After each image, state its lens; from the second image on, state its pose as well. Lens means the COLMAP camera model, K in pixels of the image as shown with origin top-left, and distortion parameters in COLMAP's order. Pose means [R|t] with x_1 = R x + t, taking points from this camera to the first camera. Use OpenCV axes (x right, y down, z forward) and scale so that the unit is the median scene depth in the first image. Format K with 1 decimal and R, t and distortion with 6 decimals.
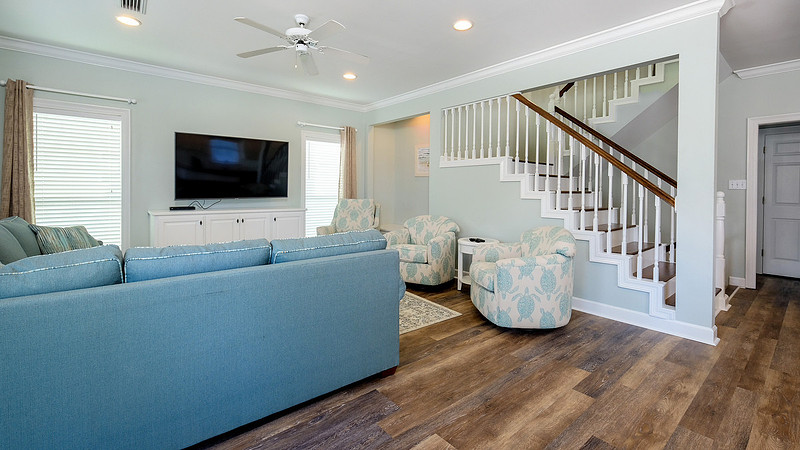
lens RADIAL K [[352.2, 0, 402.0], [0, 352.2, 190.7], [0, 0, 1]] dist [-0.000335, -0.000006]
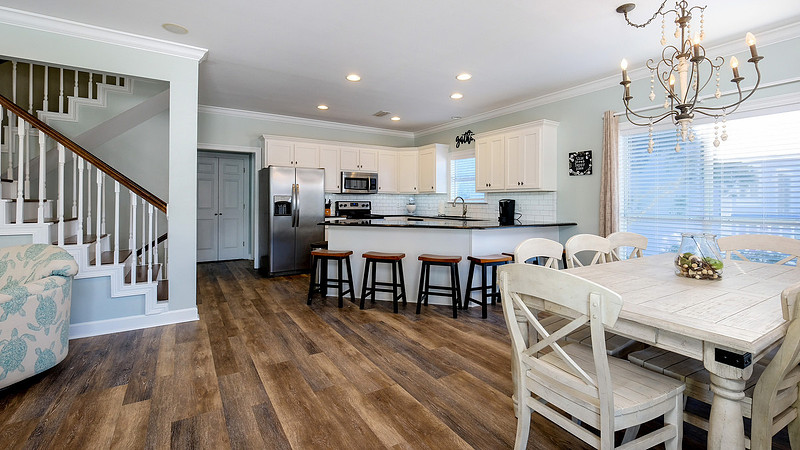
lens RADIAL K [[353.5, 0, 400.2], [0, 353.5, 201.6], [0, 0, 1]] dist [-0.000605, -0.000137]
pose [[0.143723, -0.006567, 0.989596, -0.283674], [-0.000470, 0.999977, 0.006704, 0.000431], [-0.989618, -0.001429, 0.143716, 0.090384]]
